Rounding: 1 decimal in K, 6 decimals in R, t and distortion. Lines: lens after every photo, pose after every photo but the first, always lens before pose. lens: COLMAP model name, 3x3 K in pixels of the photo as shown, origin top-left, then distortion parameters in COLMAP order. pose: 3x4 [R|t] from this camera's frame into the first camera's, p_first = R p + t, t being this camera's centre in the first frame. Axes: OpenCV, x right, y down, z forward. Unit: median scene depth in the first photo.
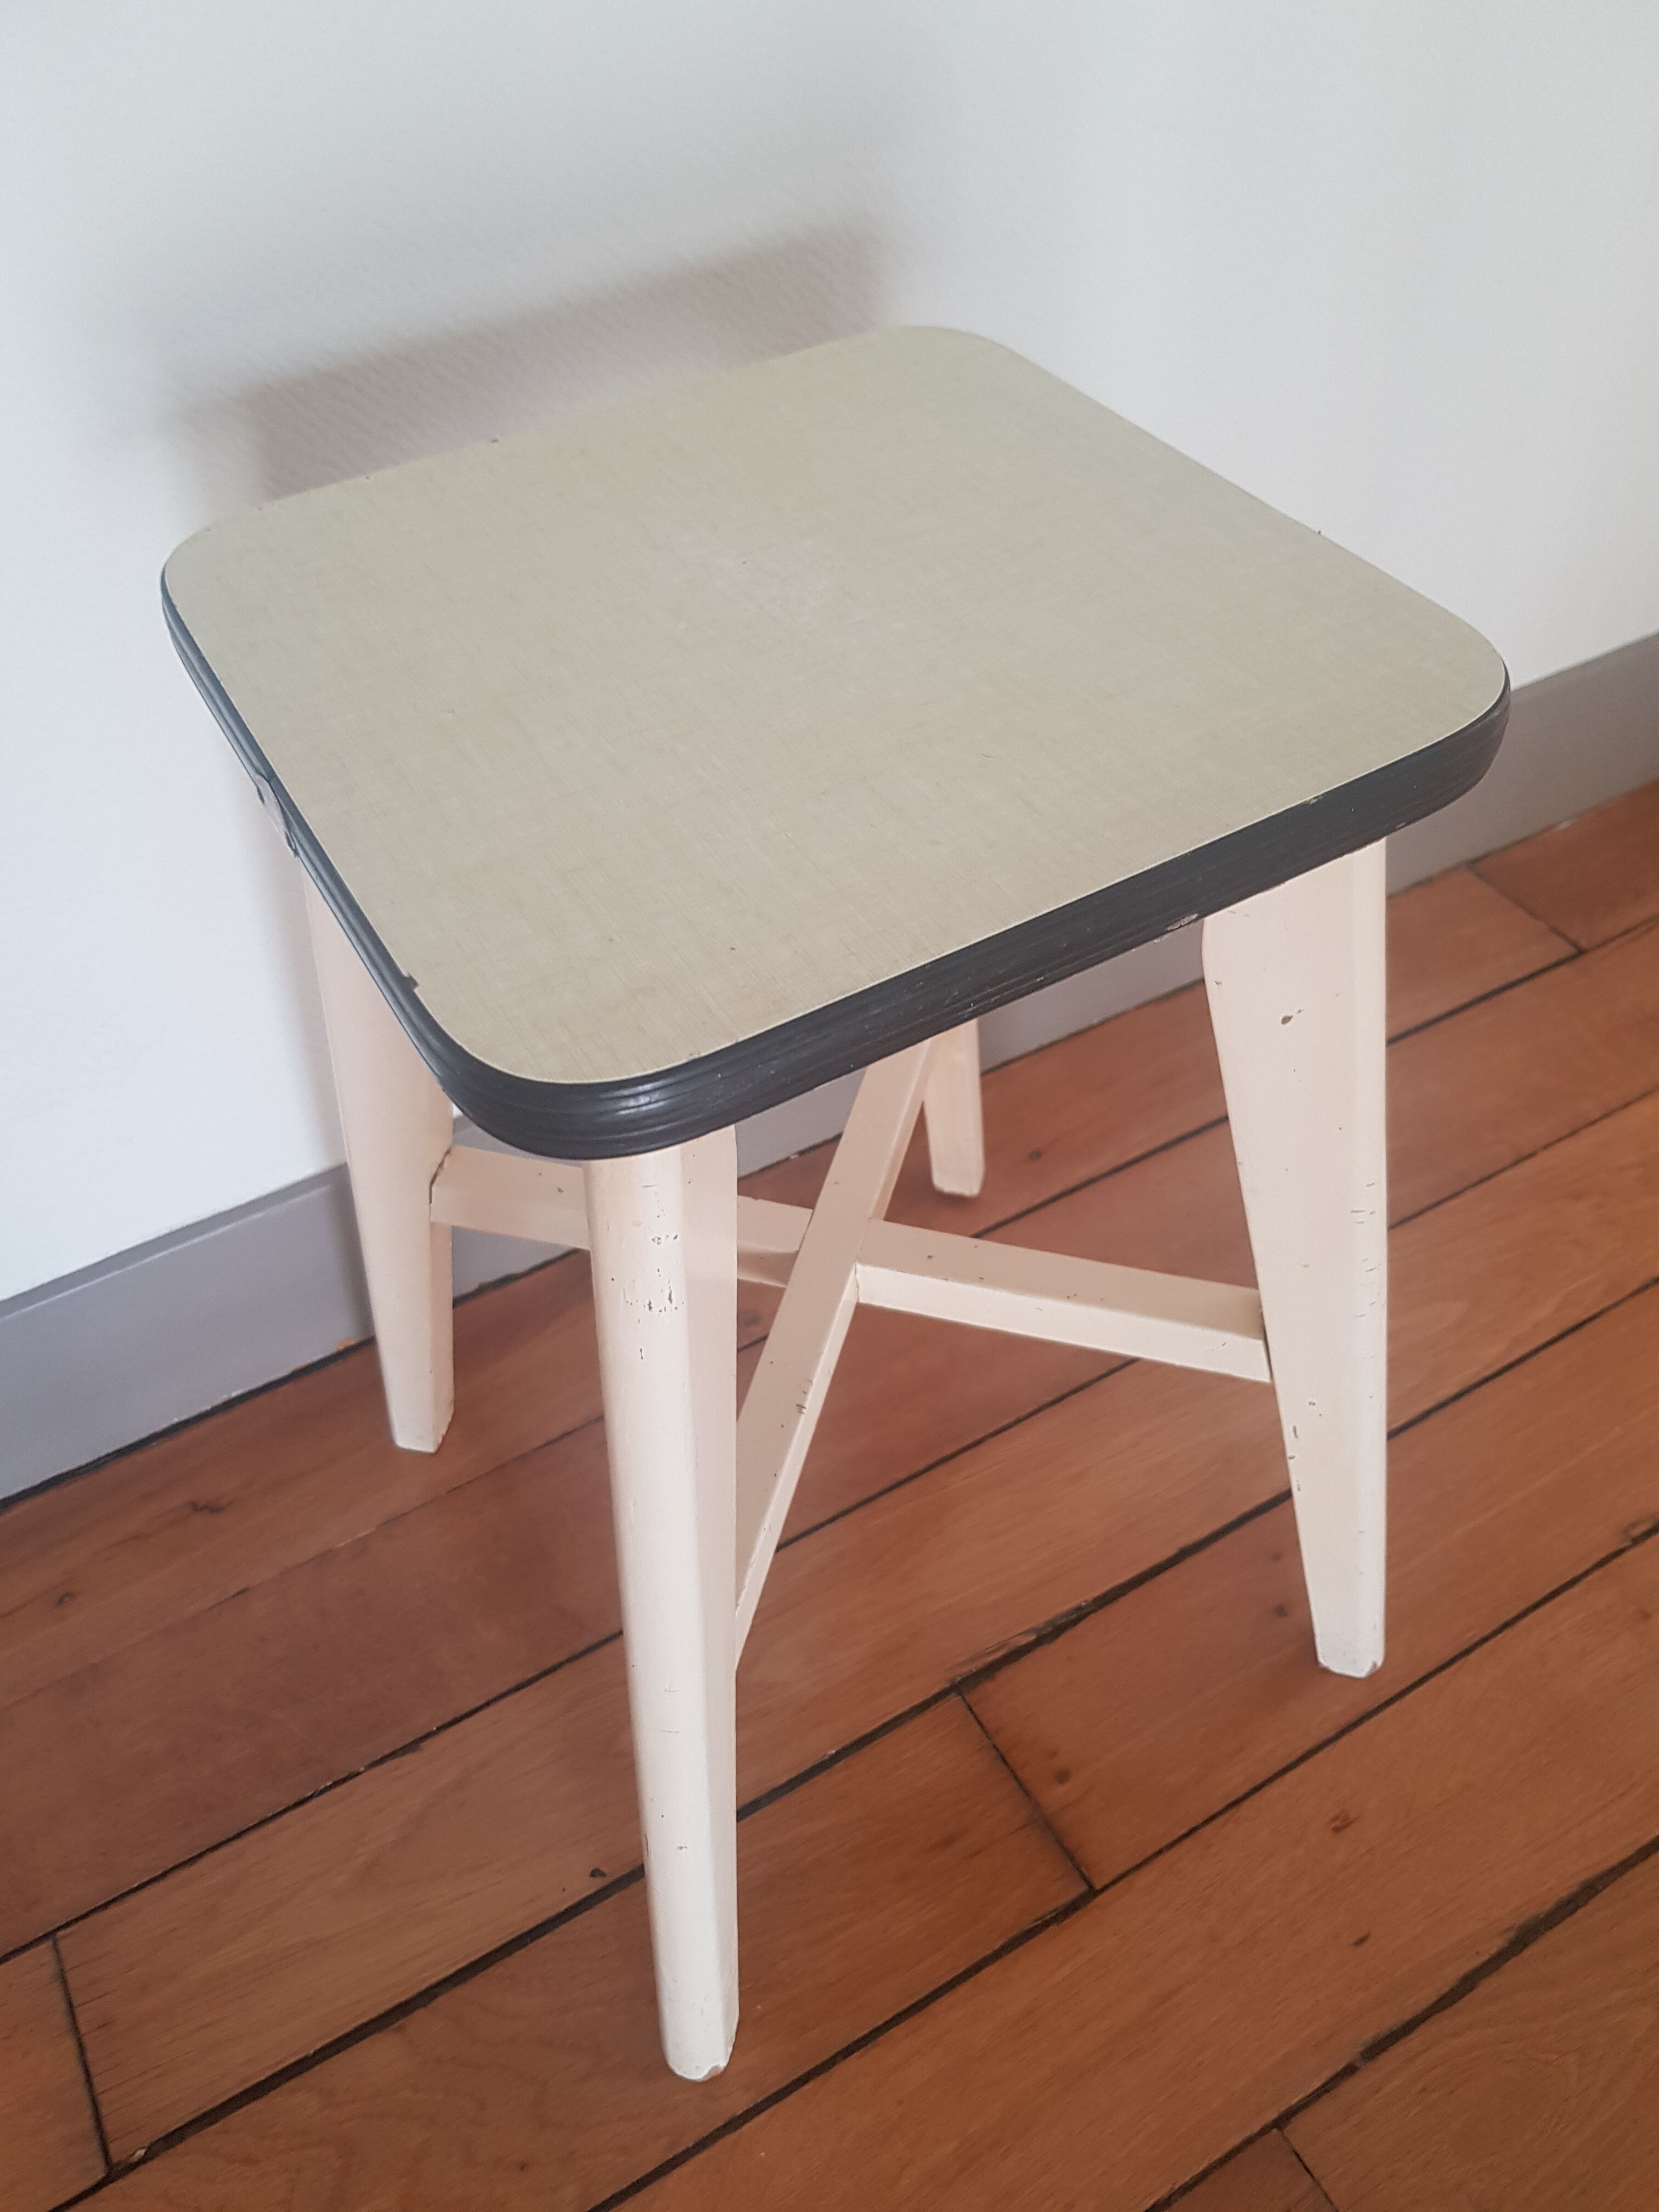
lens RADIAL K [[1790.5, 0, 858.4], [0, 1790.5, 1076.8], [0, 0, 1]] dist [0.057556, -0.105982]
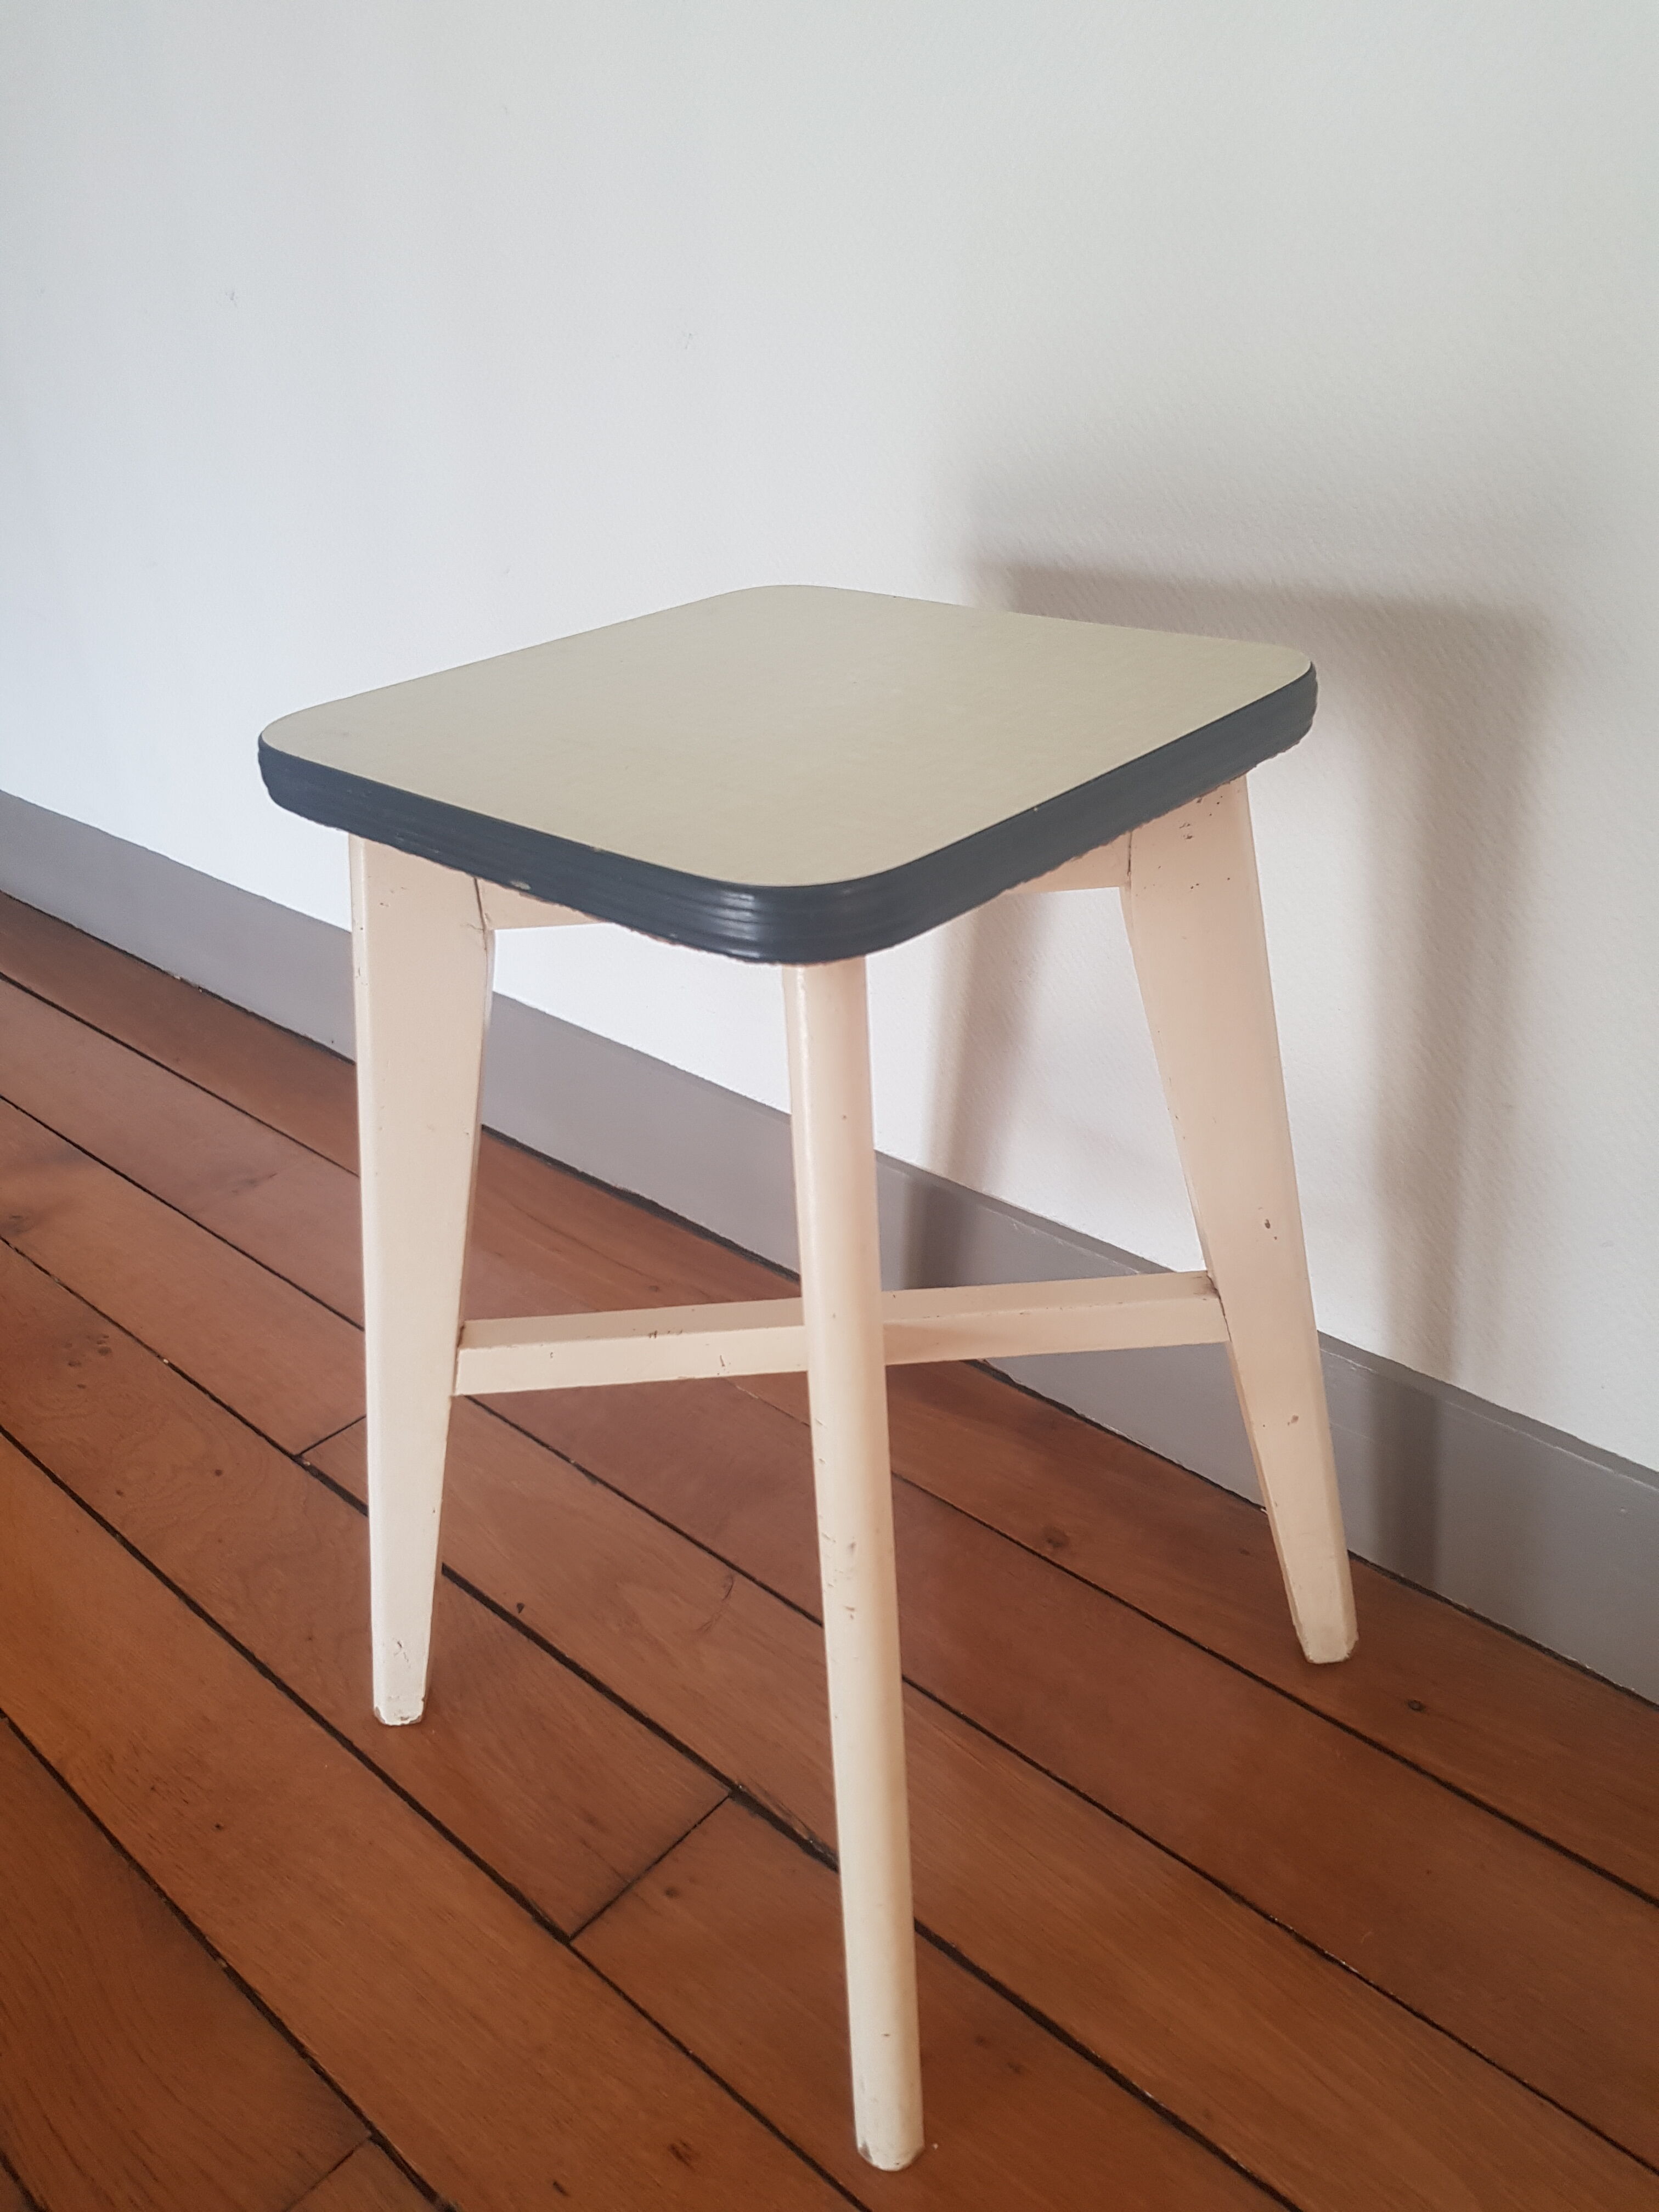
lens RADIAL K [[1781.7, 0, 829.5], [0, 1781.7, 1106.0], [0, 0, 1]] dist [0.057957, -0.088419]
pose [[0.292182, 0.470910, -0.832390, 0.804800], [-0.641398, 0.742095, 0.194687, -0.209036], [0.709393, 0.477010, 0.518868, 0.325480]]
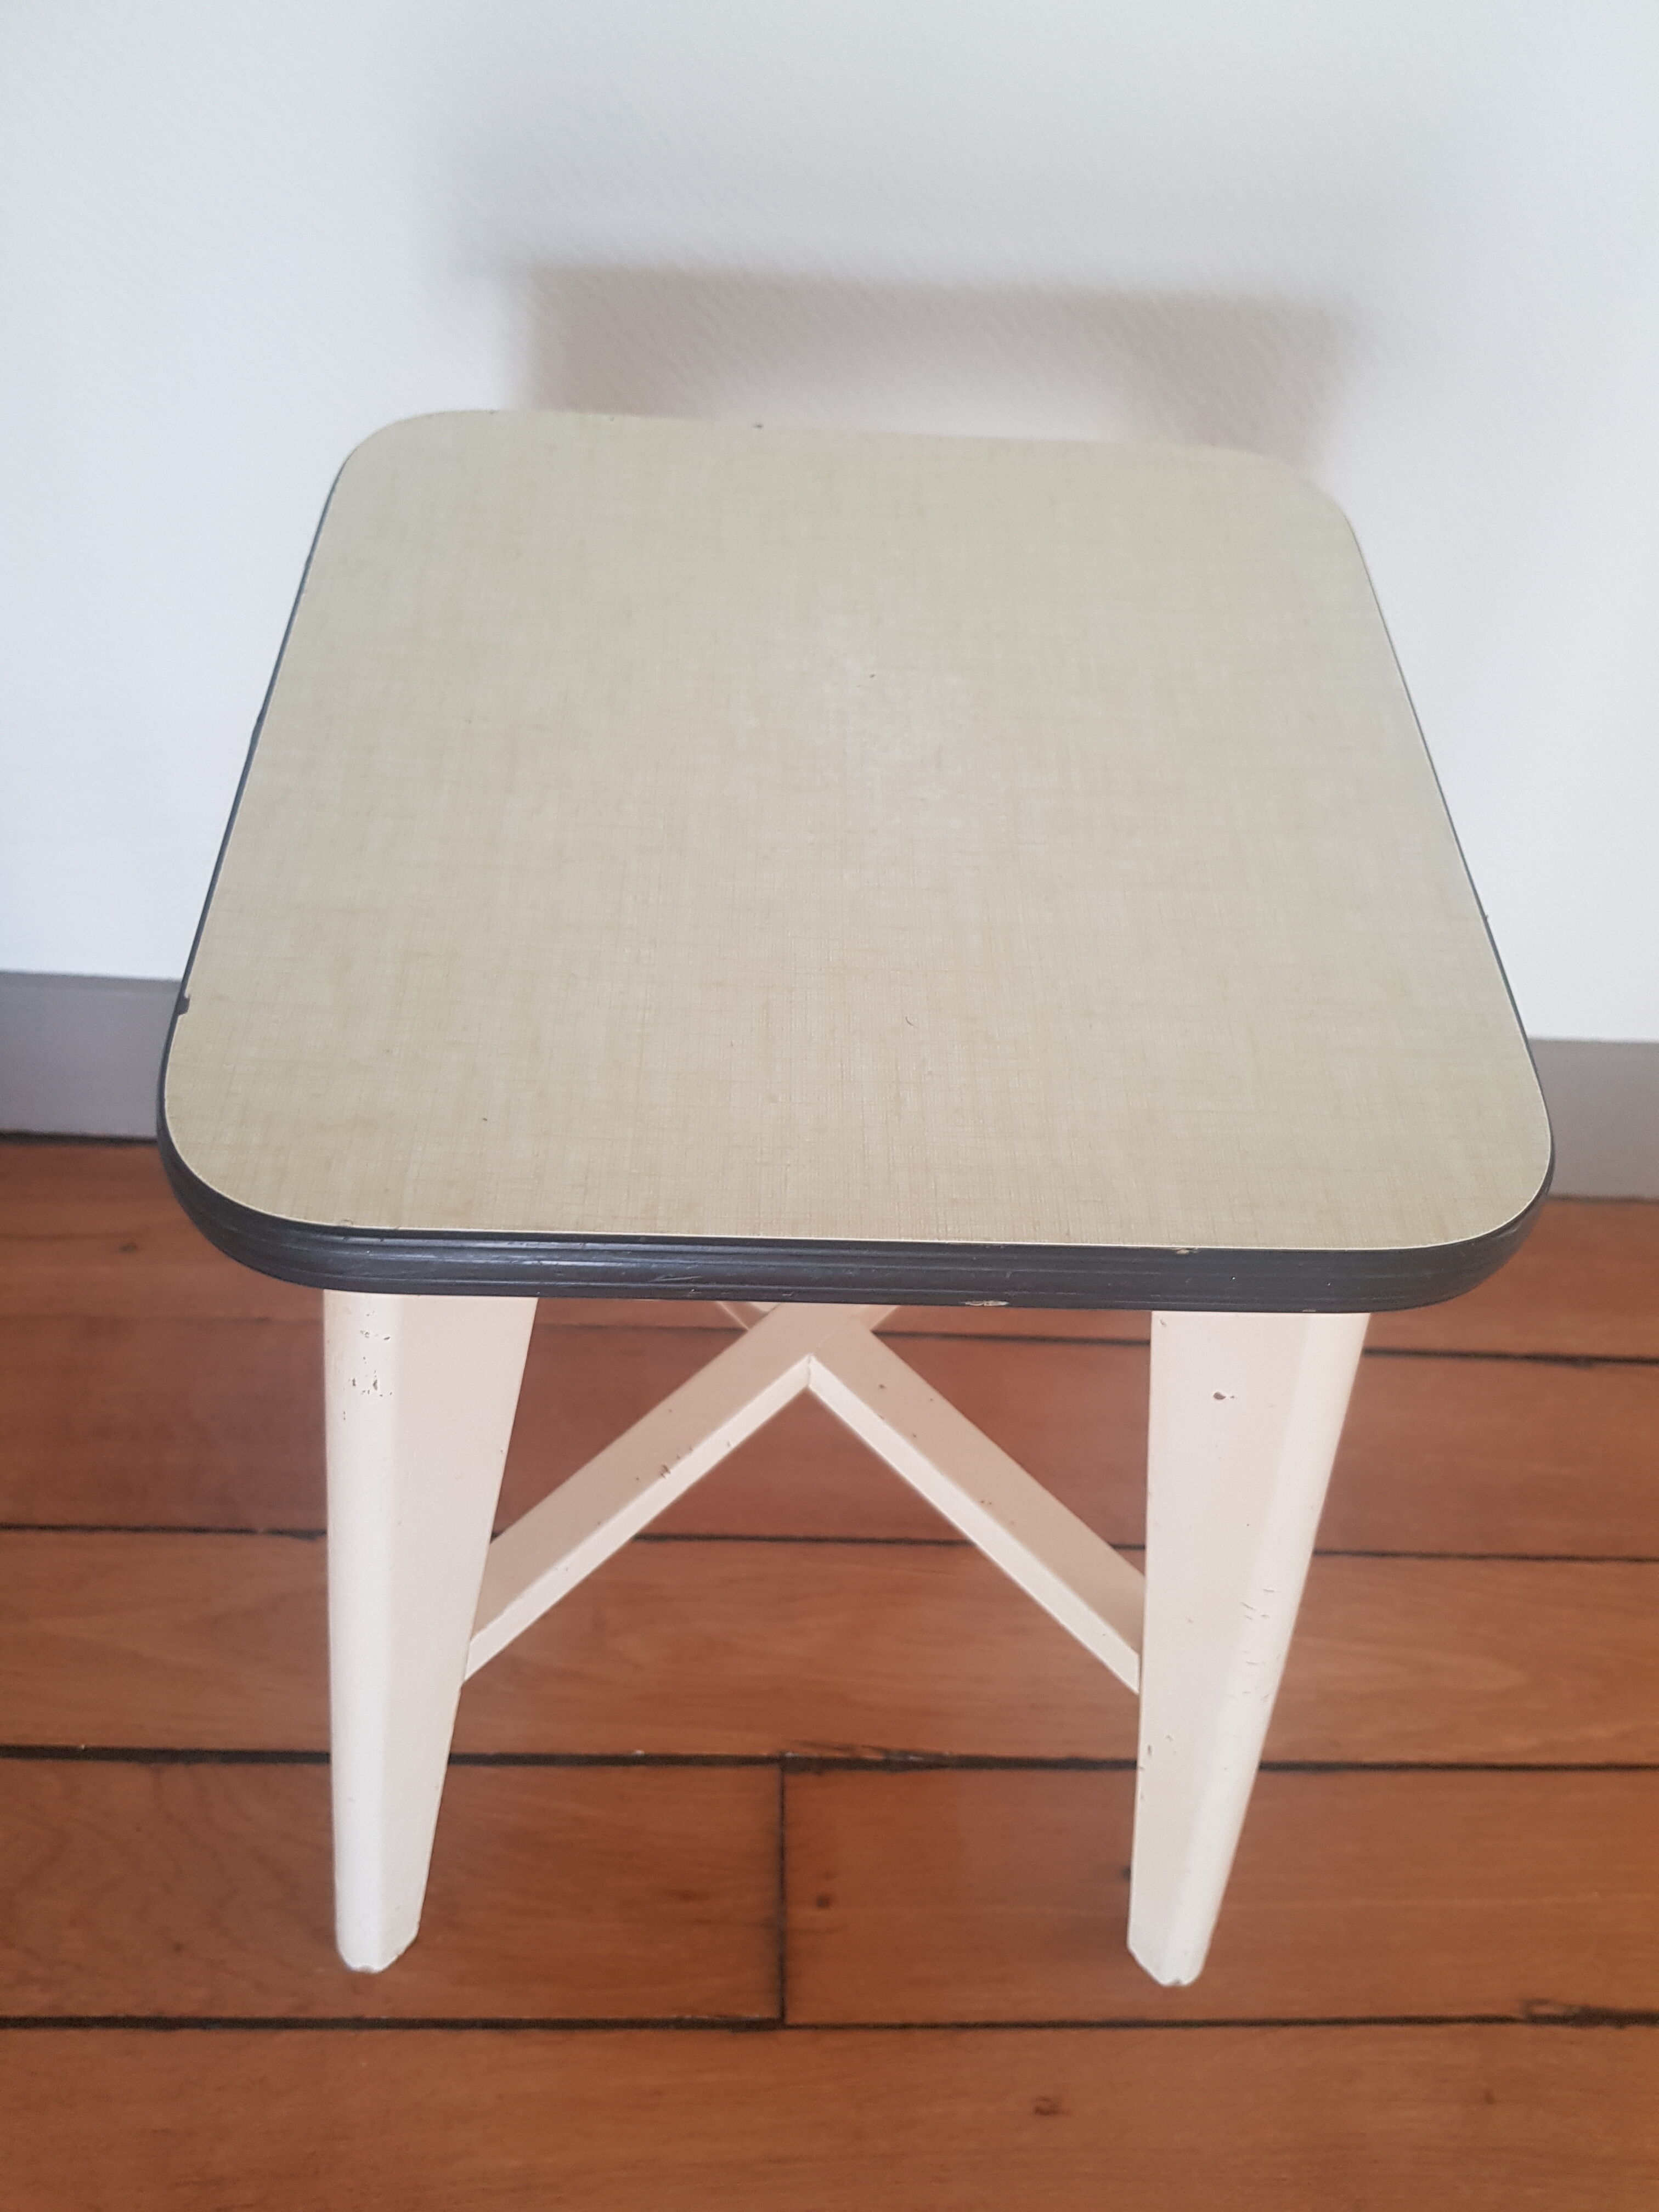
lens RADIAL K [[1811.5, 0, 867.0], [0, 1811.5, 1082.6], [0, 0, 1]] dist [0.040787, -0.087820]
pose [[0.866083, 0.446585, -0.224639, 0.161201], [-0.422755, 0.894136, 0.147644, -0.165188], [0.266794, -0.032904, 0.963192, 0.079515]]
